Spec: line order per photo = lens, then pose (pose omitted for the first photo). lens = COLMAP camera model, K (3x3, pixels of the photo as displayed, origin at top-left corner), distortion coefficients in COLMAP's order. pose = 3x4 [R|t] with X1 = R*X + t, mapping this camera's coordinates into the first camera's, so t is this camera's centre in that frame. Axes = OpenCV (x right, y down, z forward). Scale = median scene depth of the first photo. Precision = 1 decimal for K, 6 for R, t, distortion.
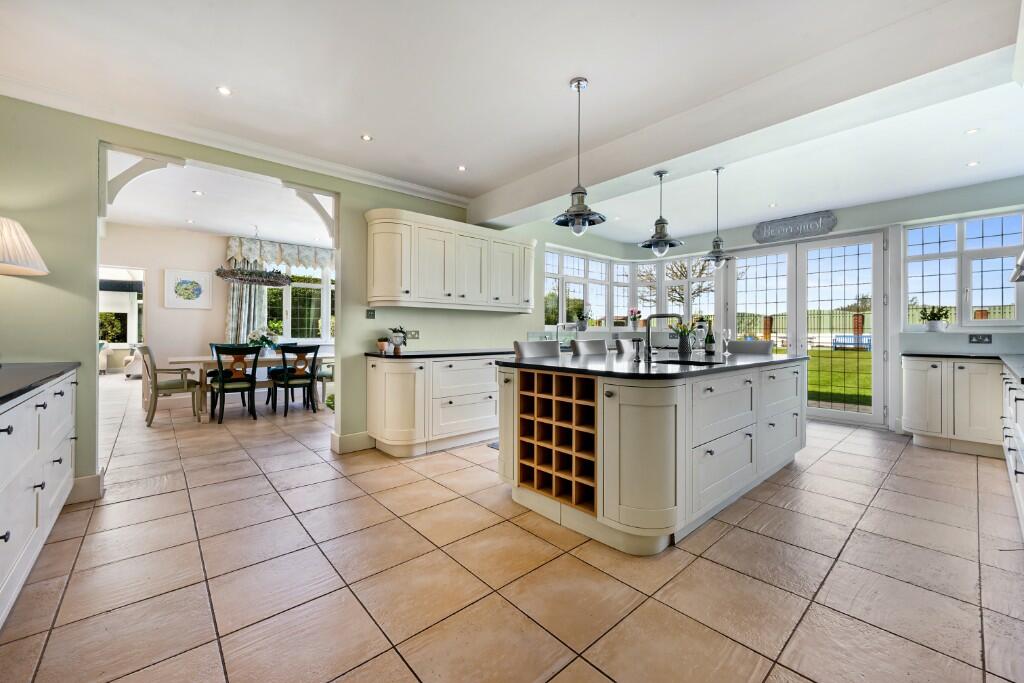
lens RADIAL K [[404.9, 0, 511.4], [0, 404.9, 333.0], [0, 0, 1]] dist [-0.003925, -0.000116]
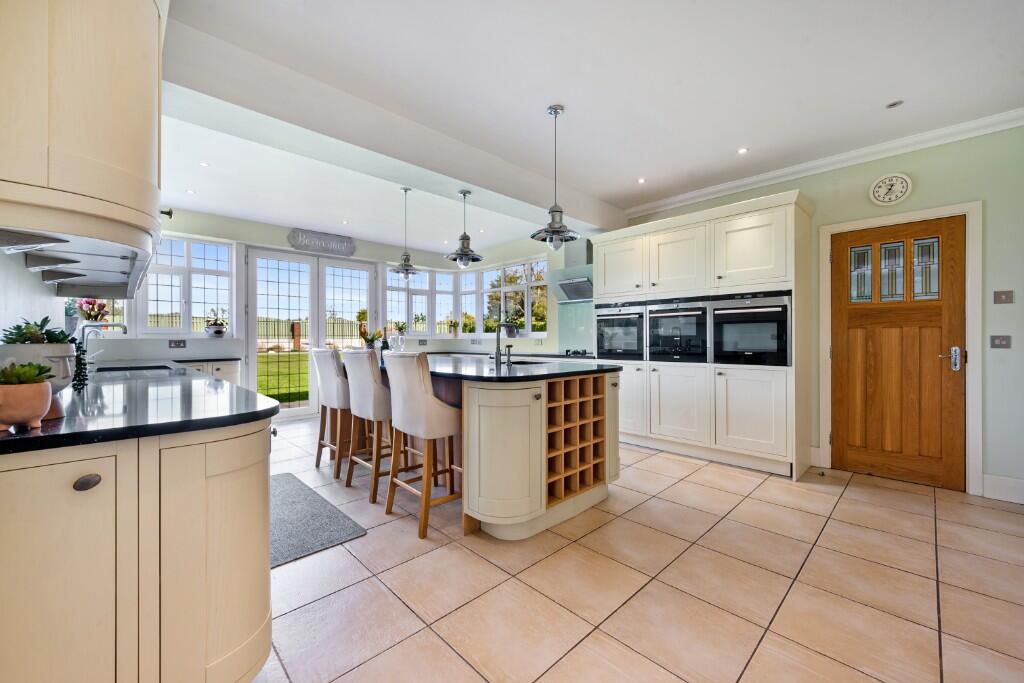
lens RADIAL K [[404.9, 0, 515.4], [0, 404.9, 338.4], [0, 0, 1]] dist [-0.003925, -0.000116]
pose [[-0.048089, 0.002495, 0.998840, -0.497377], [-0.001970, 0.999995, -0.002593, -0.000652], [-0.998841, -0.002092, -0.048083, 0.629027]]
